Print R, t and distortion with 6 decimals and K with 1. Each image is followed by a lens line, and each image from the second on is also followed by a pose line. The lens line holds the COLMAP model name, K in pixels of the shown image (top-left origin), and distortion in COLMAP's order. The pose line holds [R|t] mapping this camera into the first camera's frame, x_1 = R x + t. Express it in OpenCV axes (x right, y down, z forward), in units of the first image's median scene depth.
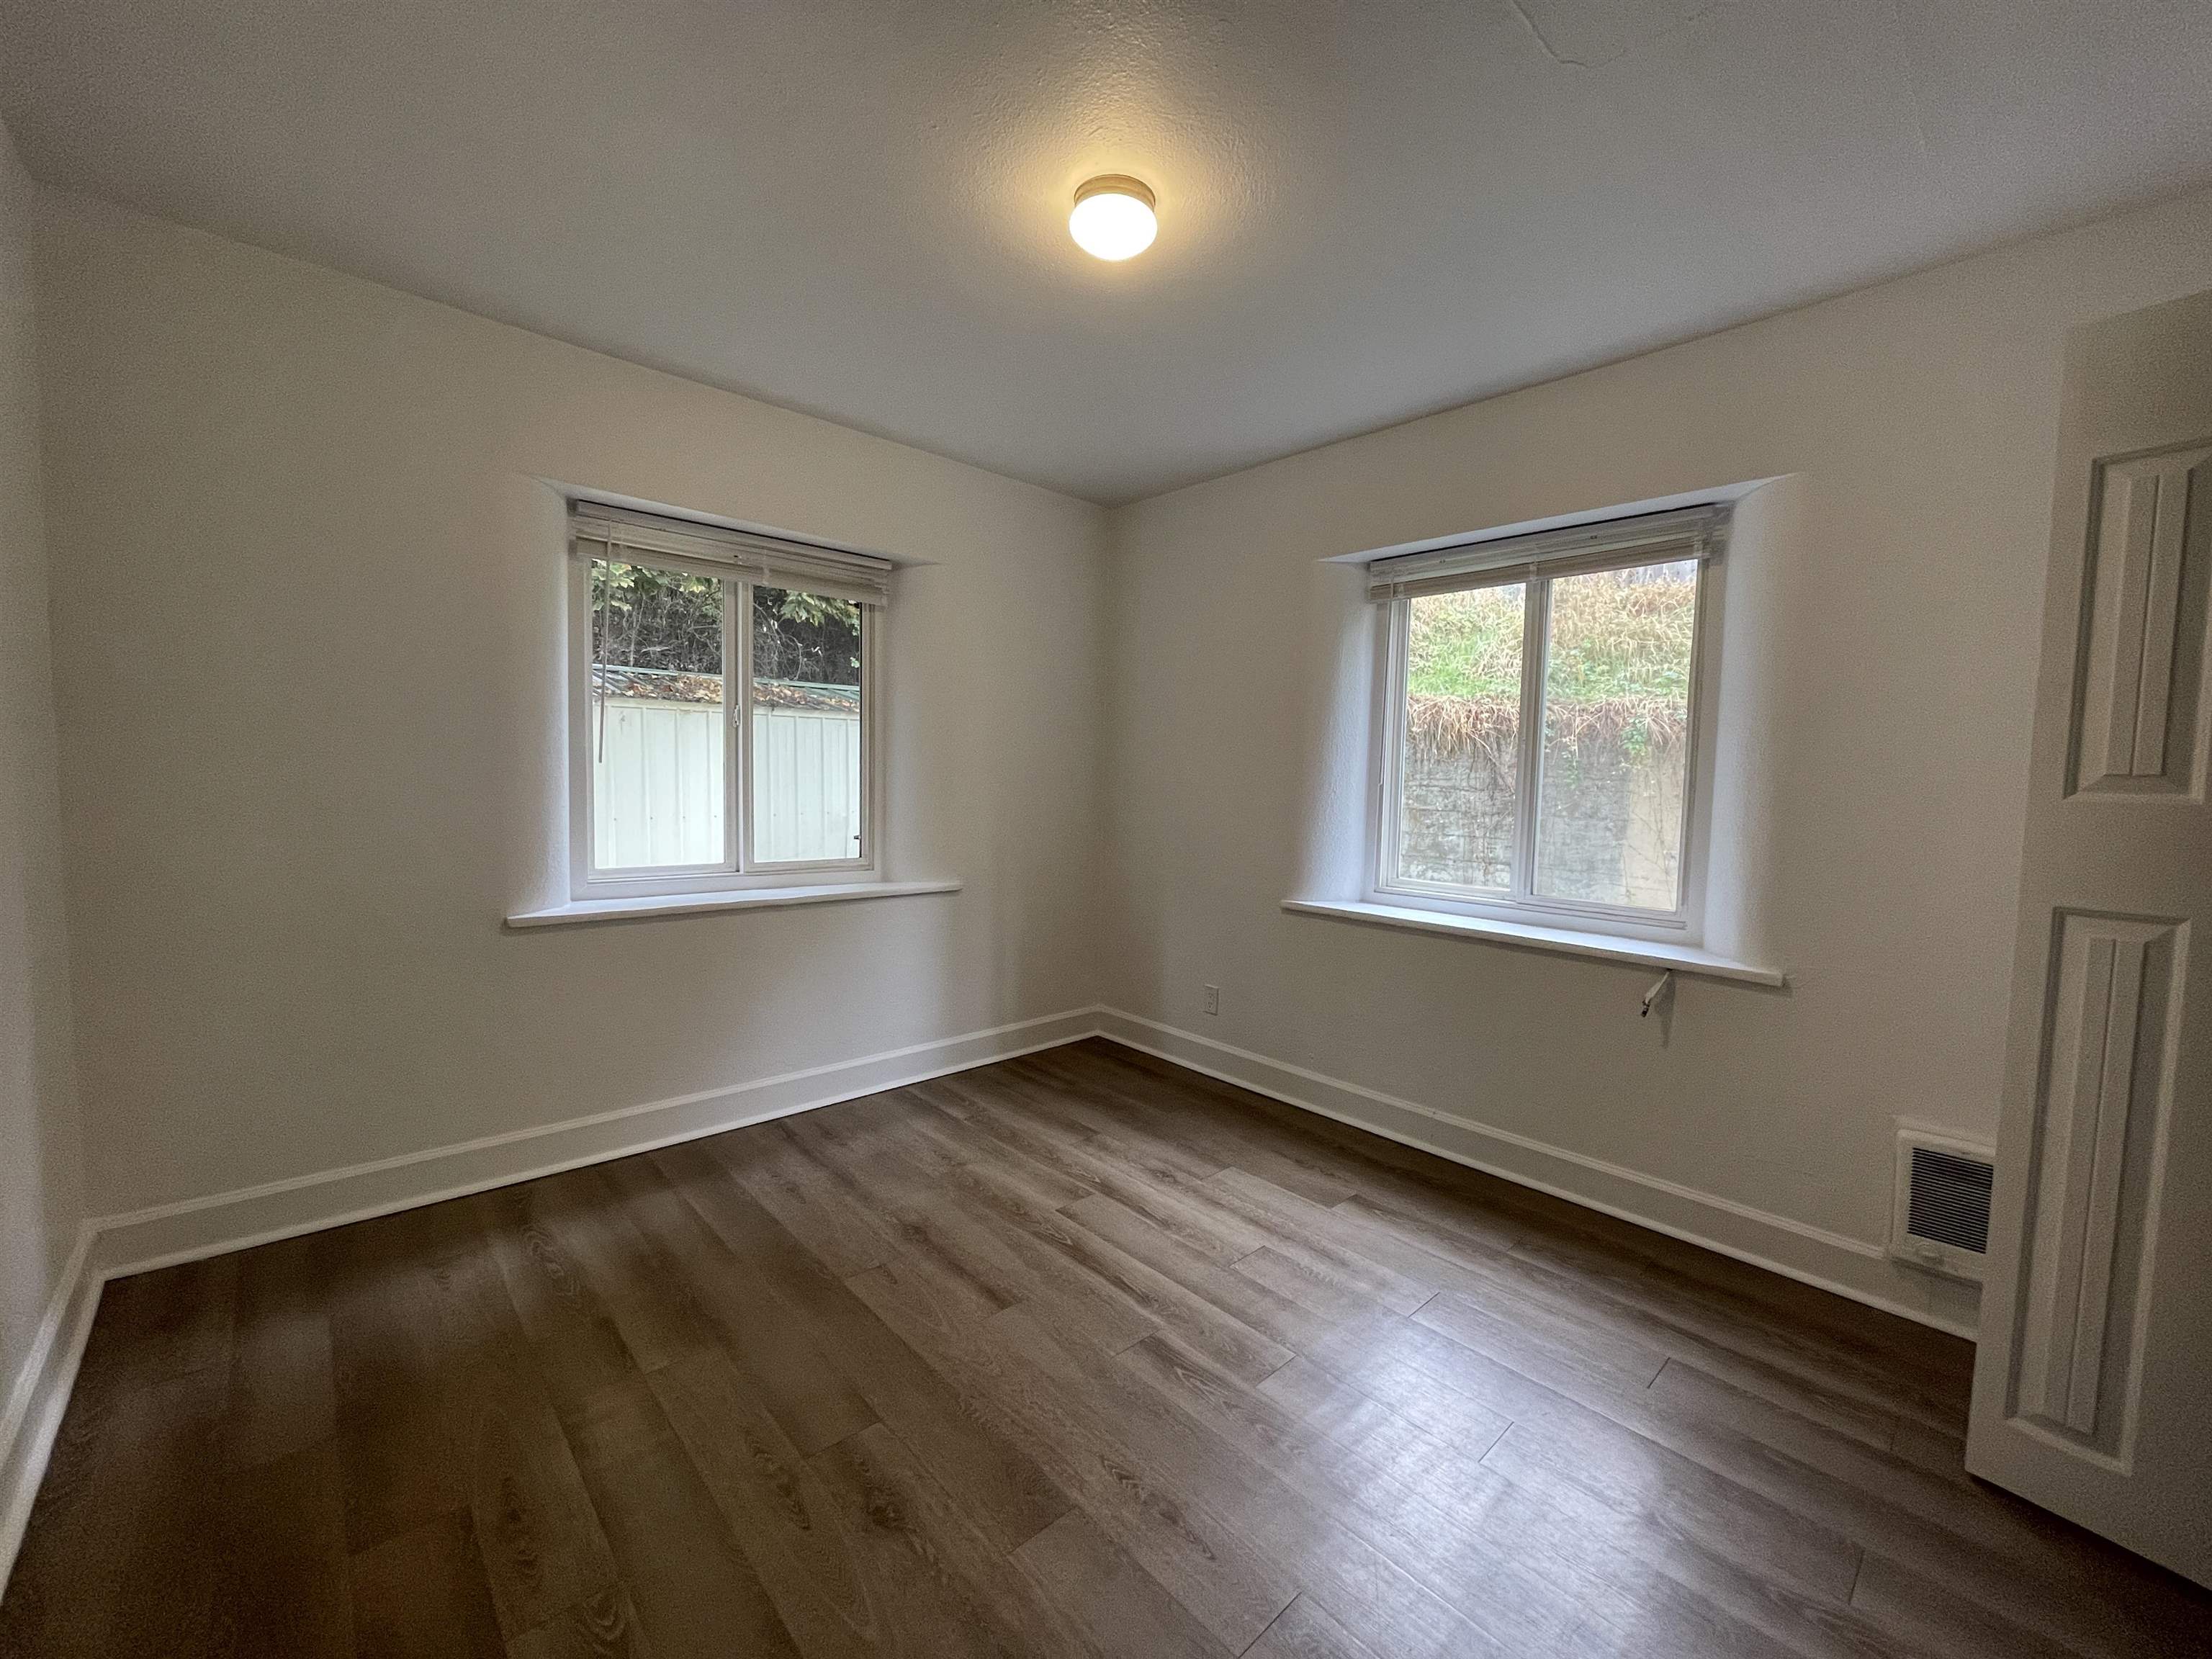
lens RADIAL K [[889.4, 0, 1107.5], [0, 889.4, 829.3], [0, 0, 1]] dist [-0.000427, 0.000613]
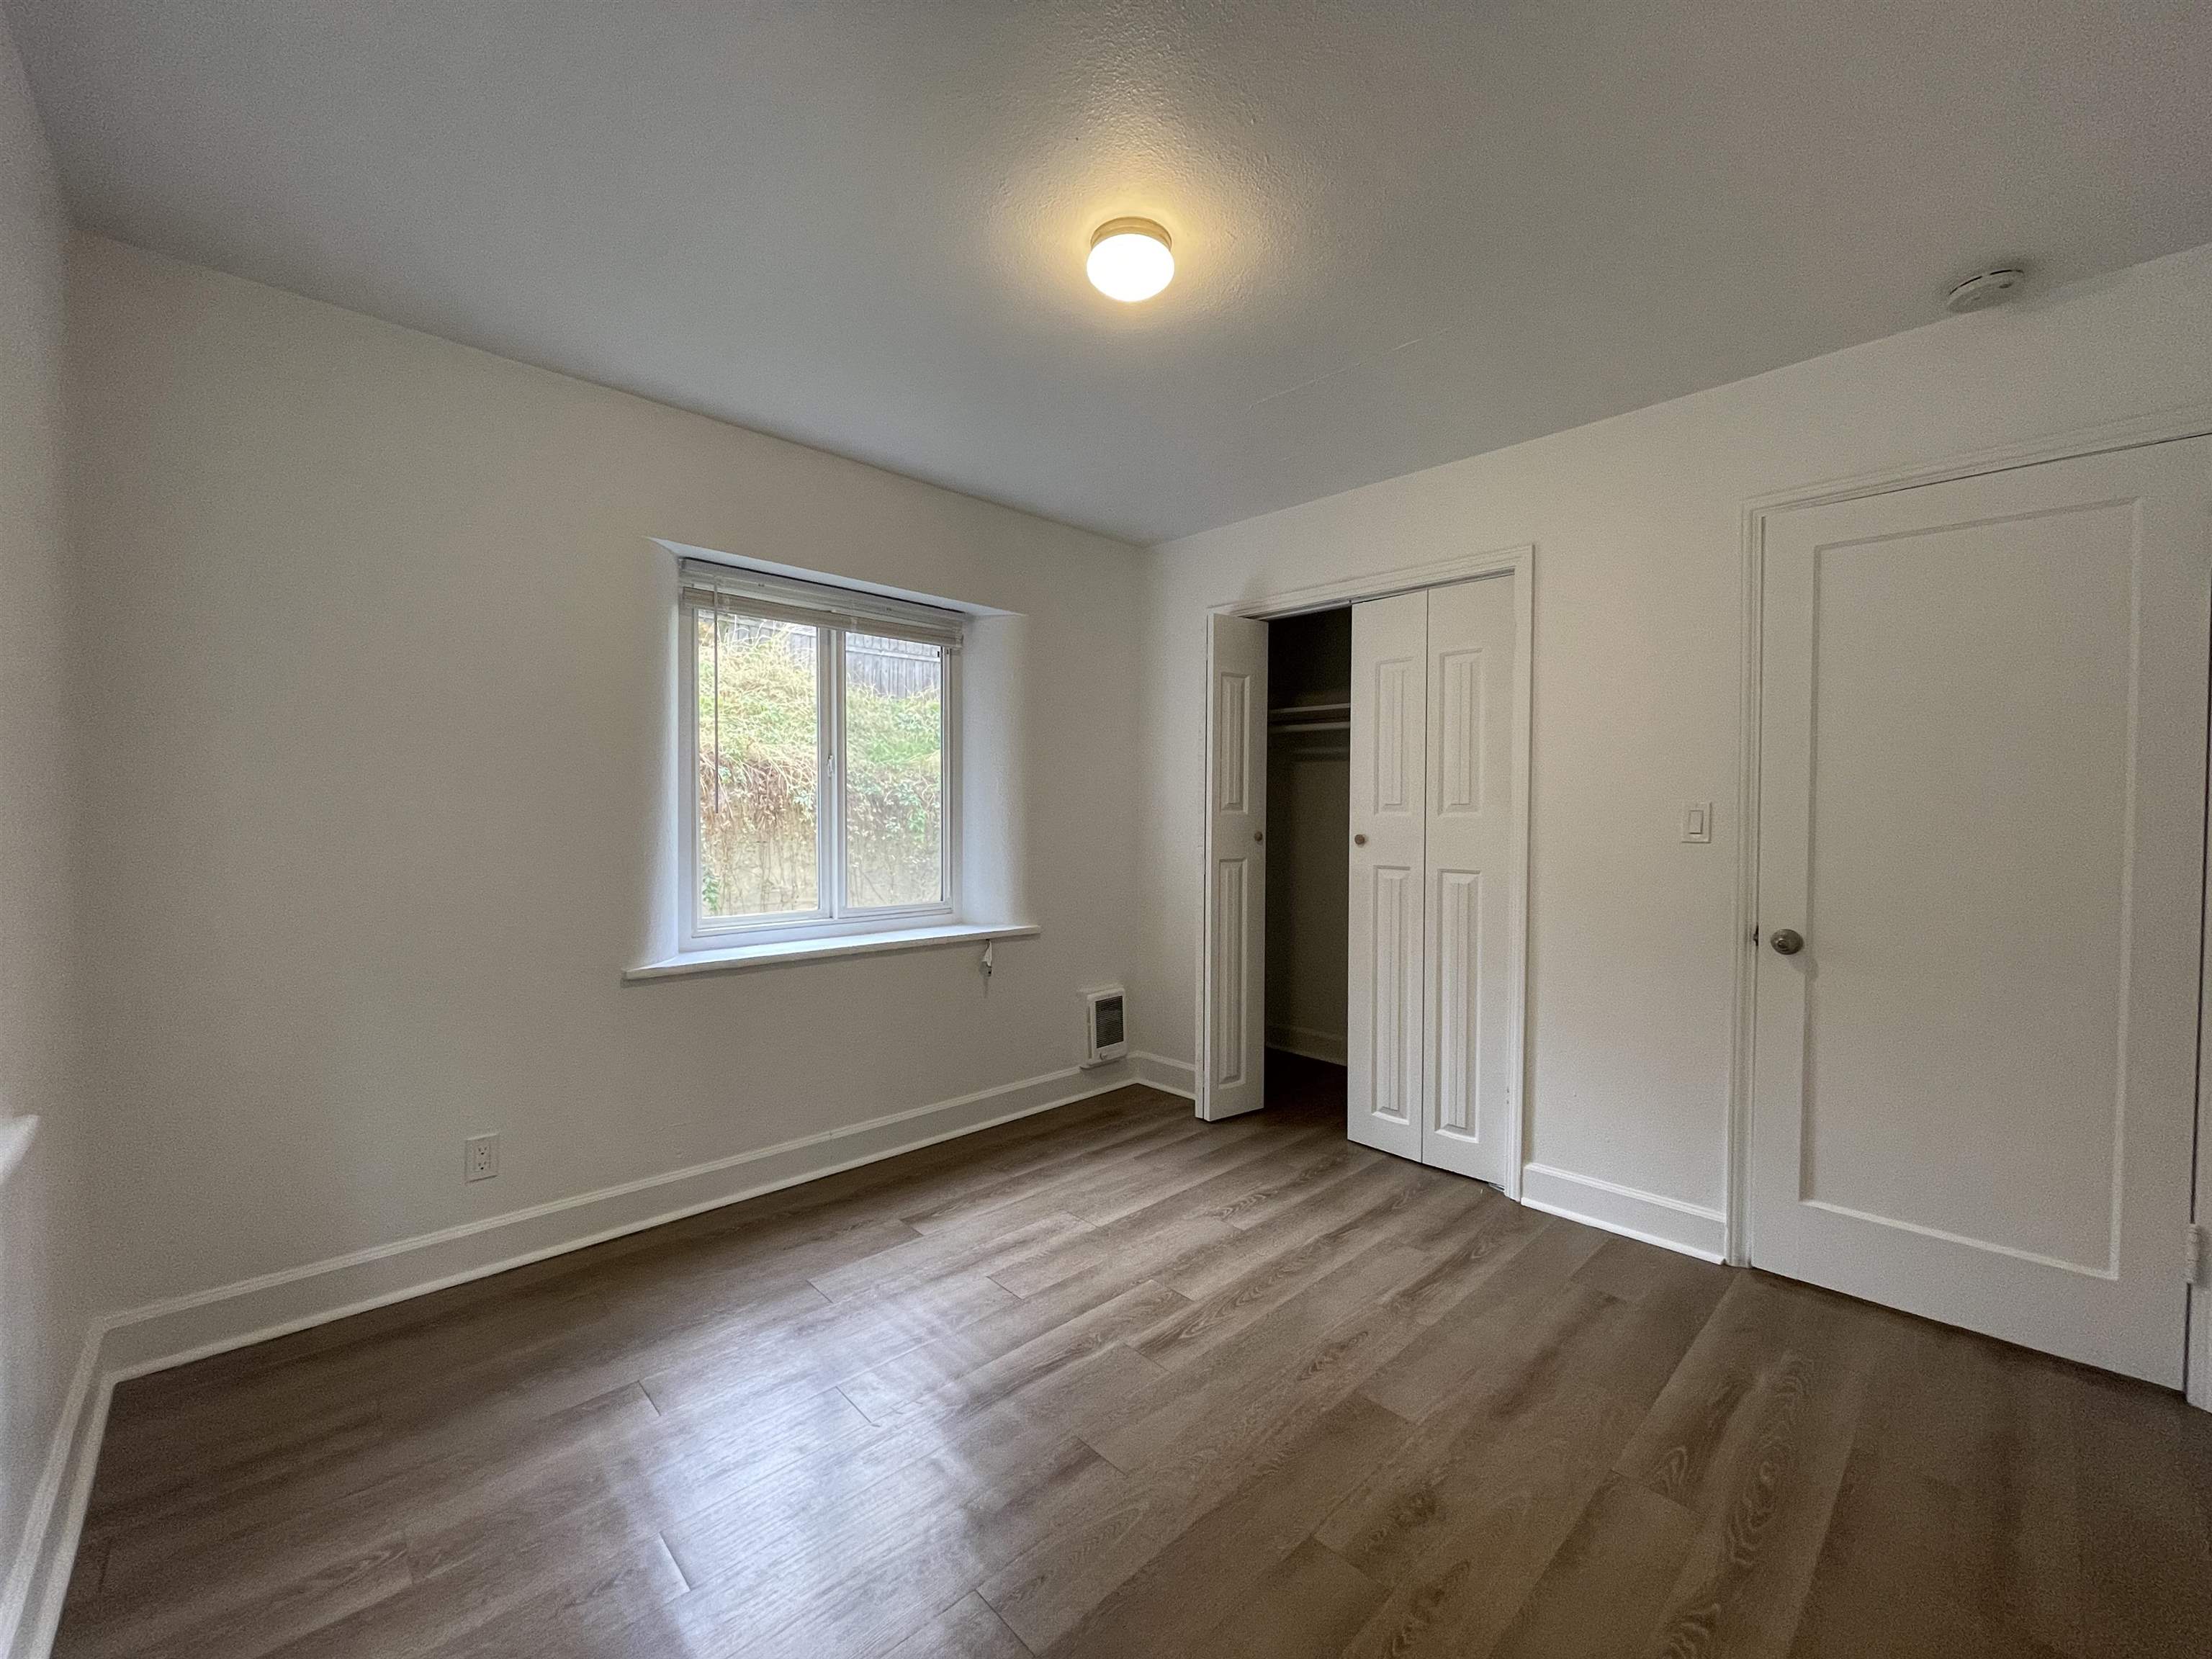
lens RADIAL K [[889.4, 0, 1107.5], [0, 889.4, 829.3], [0, 0, 1]] dist [-0.000427, 0.000613]
pose [[-0.017007, -0.044618, 0.998859, -0.779545], [0.056299, 0.997376, 0.045510, -0.071753], [-0.998269, 0.057009, -0.014450, 0.819539]]
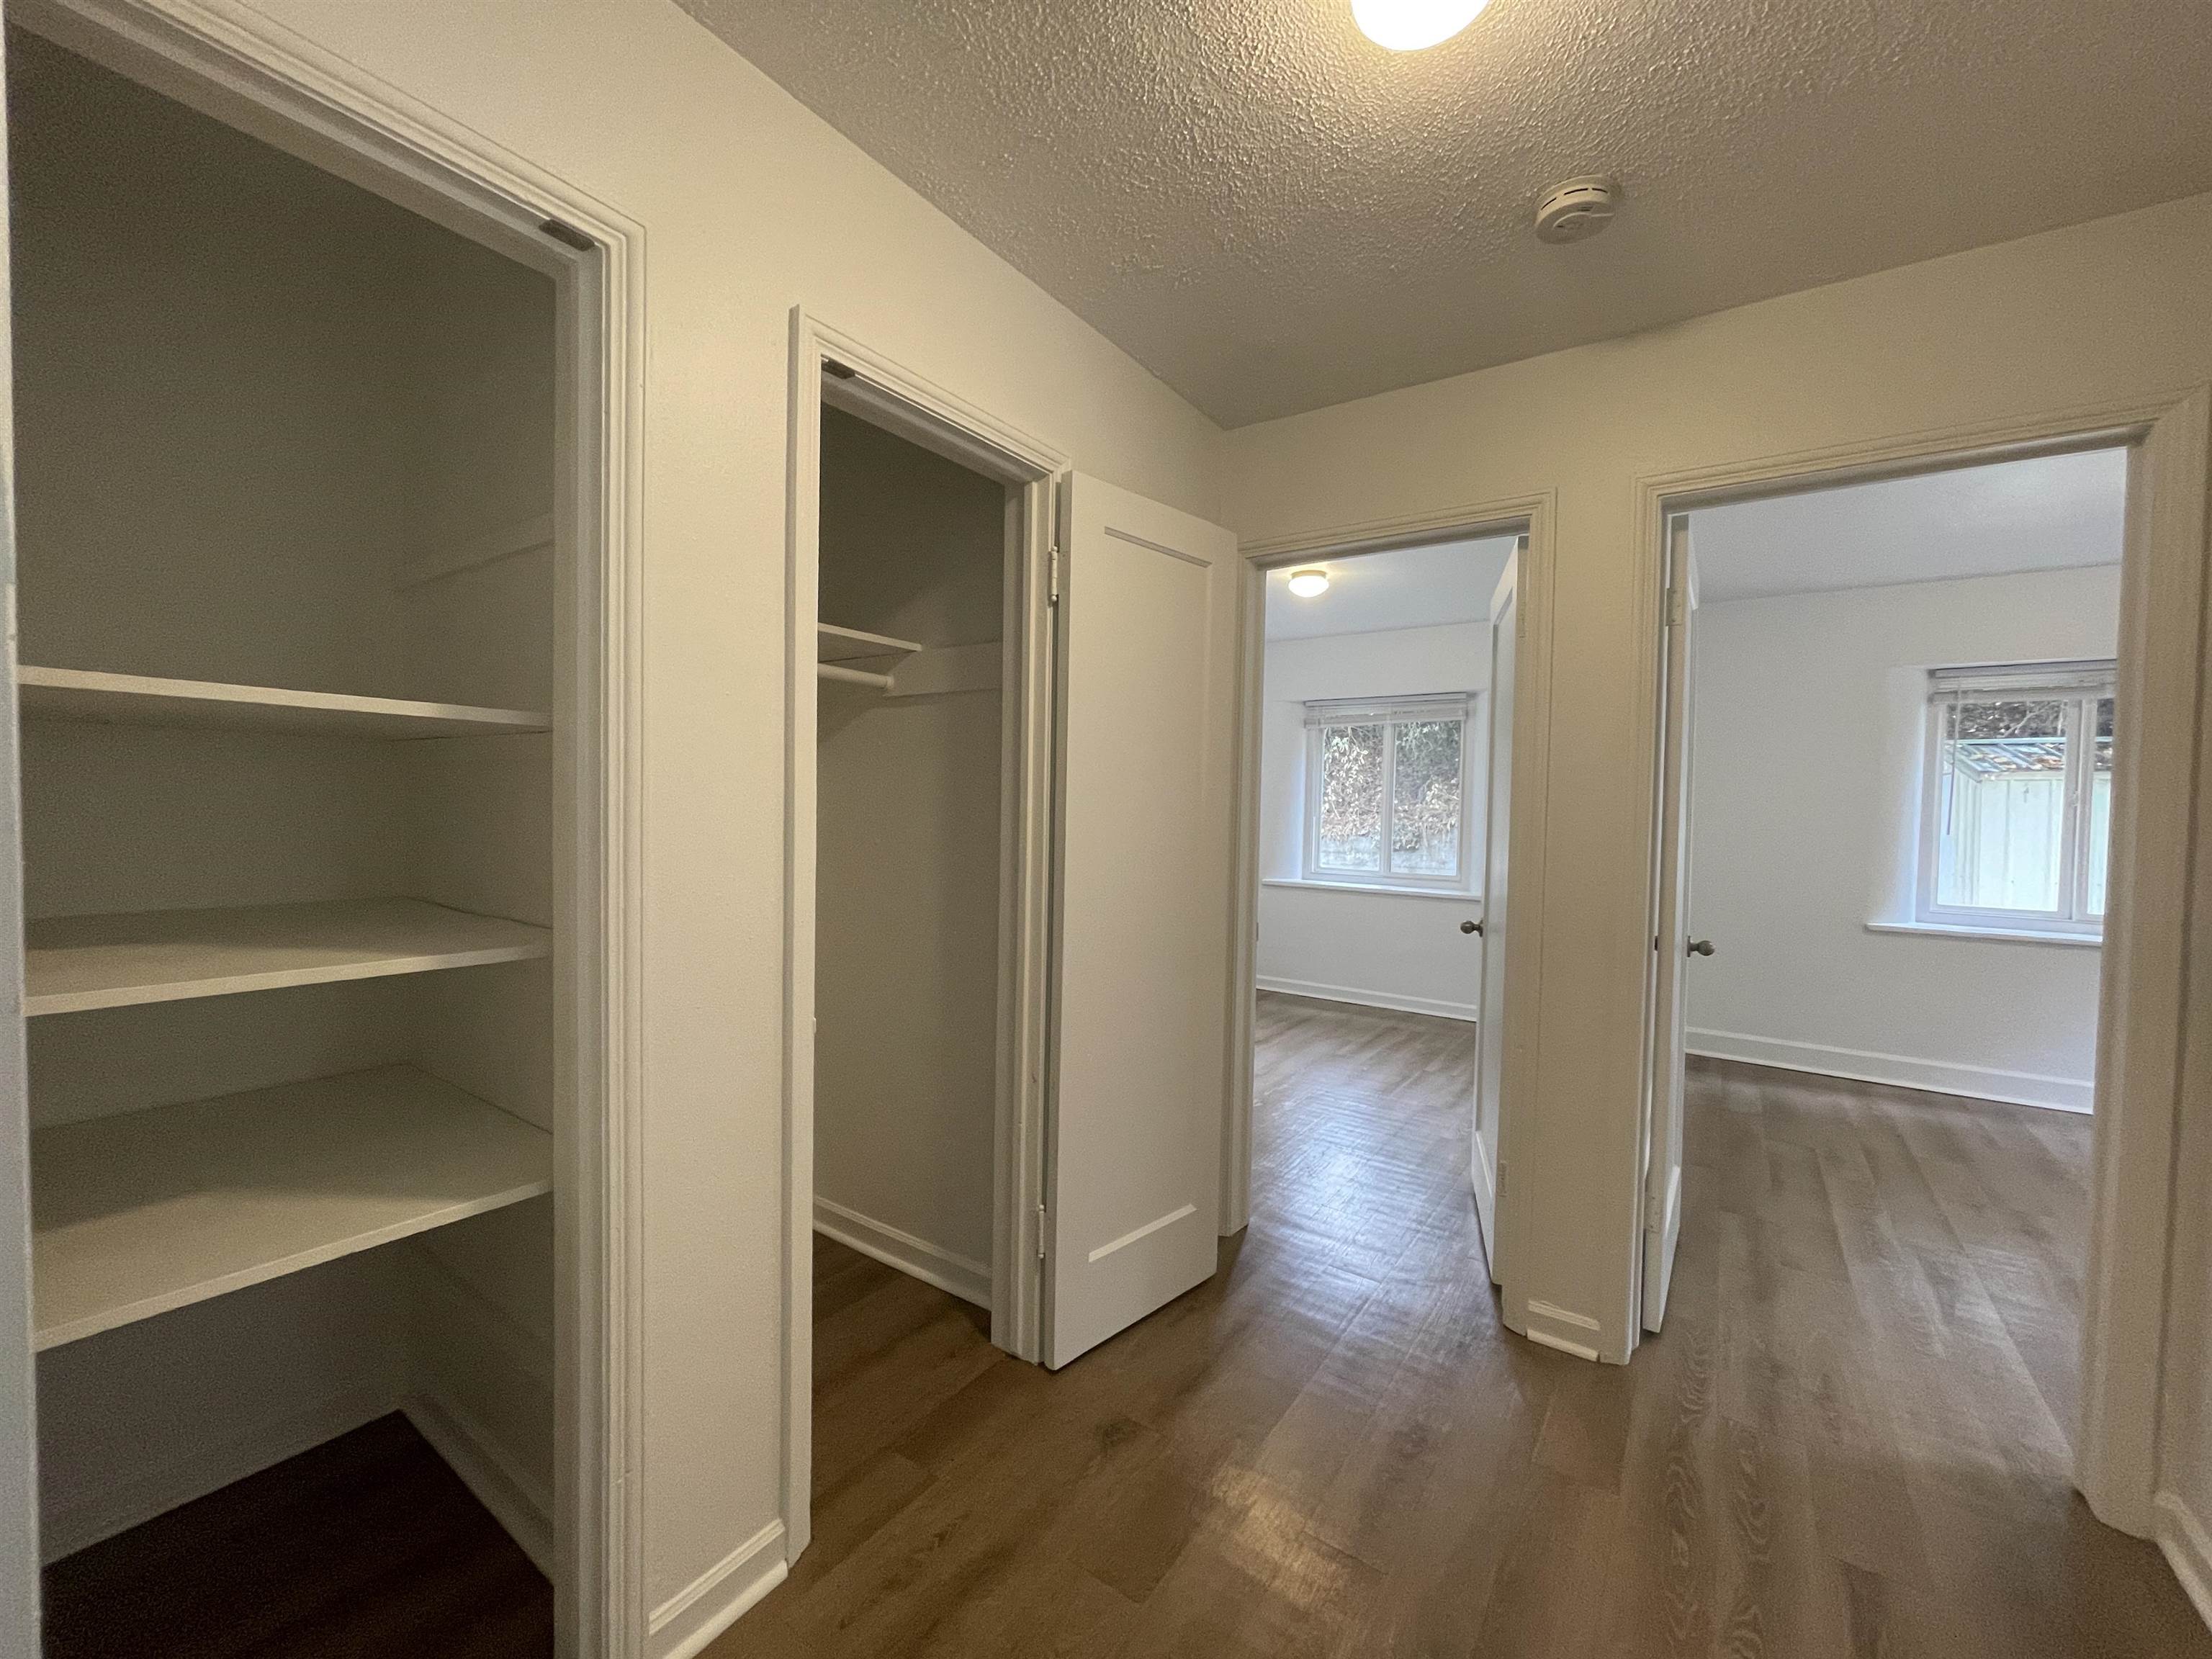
lens RADIAL K [[880.9, 0, 1105.5], [0, 880.9, 819.8], [0, 0, 1]] dist [0.001719, 0.000471]
pose [[0.211424, 0.003036, -0.977390, 0.714581], [-0.078716, 0.996800, -0.013931, 0.040747], [0.974220, 0.079882, 0.210986, -0.853712]]
